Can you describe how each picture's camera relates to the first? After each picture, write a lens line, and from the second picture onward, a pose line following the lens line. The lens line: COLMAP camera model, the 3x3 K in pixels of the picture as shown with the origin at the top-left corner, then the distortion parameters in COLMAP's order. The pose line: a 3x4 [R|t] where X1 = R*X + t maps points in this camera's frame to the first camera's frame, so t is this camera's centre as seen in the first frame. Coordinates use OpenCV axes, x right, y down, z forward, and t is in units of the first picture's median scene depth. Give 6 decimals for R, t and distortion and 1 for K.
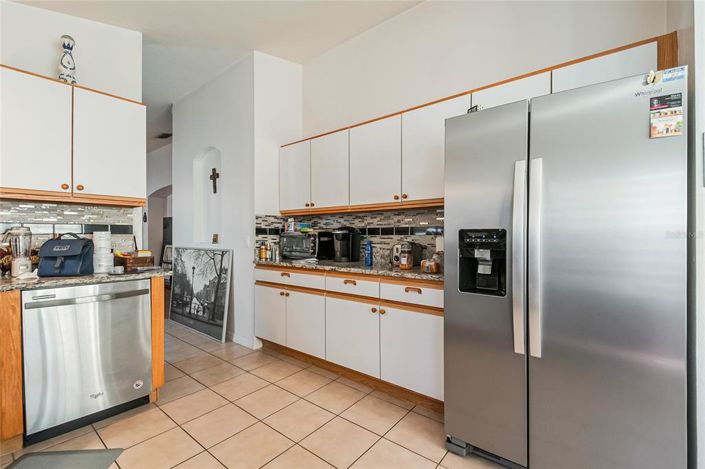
lens RADIAL K [[306.8, 0, 352.5], [0, 306.8, 235.5], [0, 0, 1]] dist [0.005907, -0.008452]
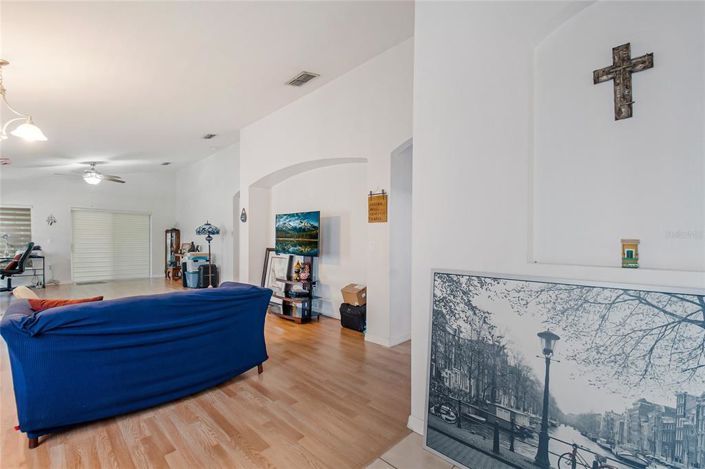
lens RADIAL K [[306.8, 0, 352.9], [0, 306.8, 248.1], [0, 0, 1]] dist [0.005907, -0.008452]
pose [[0.995575, 0.010779, -0.093353, -0.717040], [-0.008913, 0.999753, 0.020383, -0.000629], [0.093550, -0.019461, 0.995424, 0.638330]]
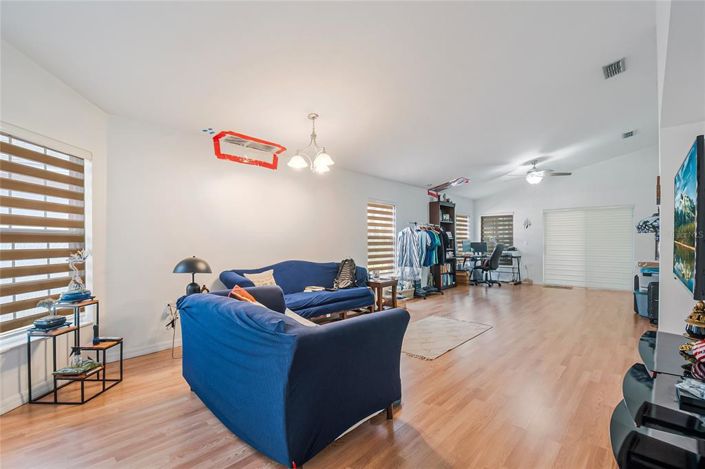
lens RADIAL K [[306.8, 0, 351.9], [0, 306.8, 240.7], [0, 0, 1]] dist [0.005907, -0.008452]
pose [[-0.062372, 0.001102, -0.998052, -0.616100], [-0.002135, 0.999997, 0.001237, -0.003687], [0.998051, 0.002208, -0.062370, 1.364084]]
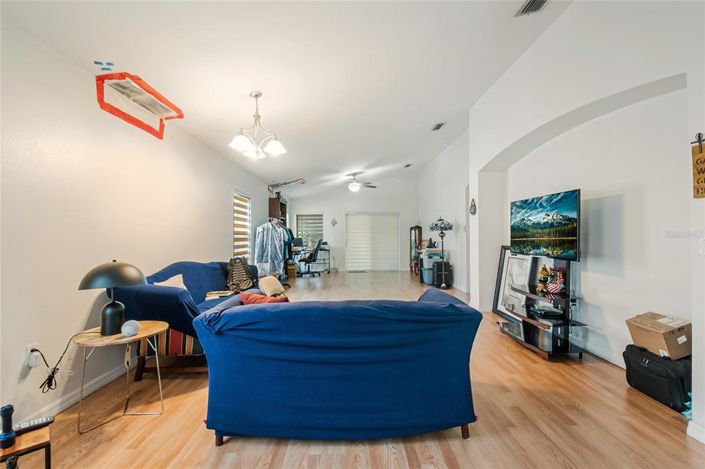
lens RADIAL K [[306.8, 0, 357.8], [0, 306.8, 232.1], [0, 0, 1]] dist [0.005907, -0.008452]
pose [[0.657880, -0.010755, -0.753046, -0.744374], [-0.000611, 0.999890, -0.014814, -0.000858], [0.753122, 0.010206, 0.657801, 0.871313]]
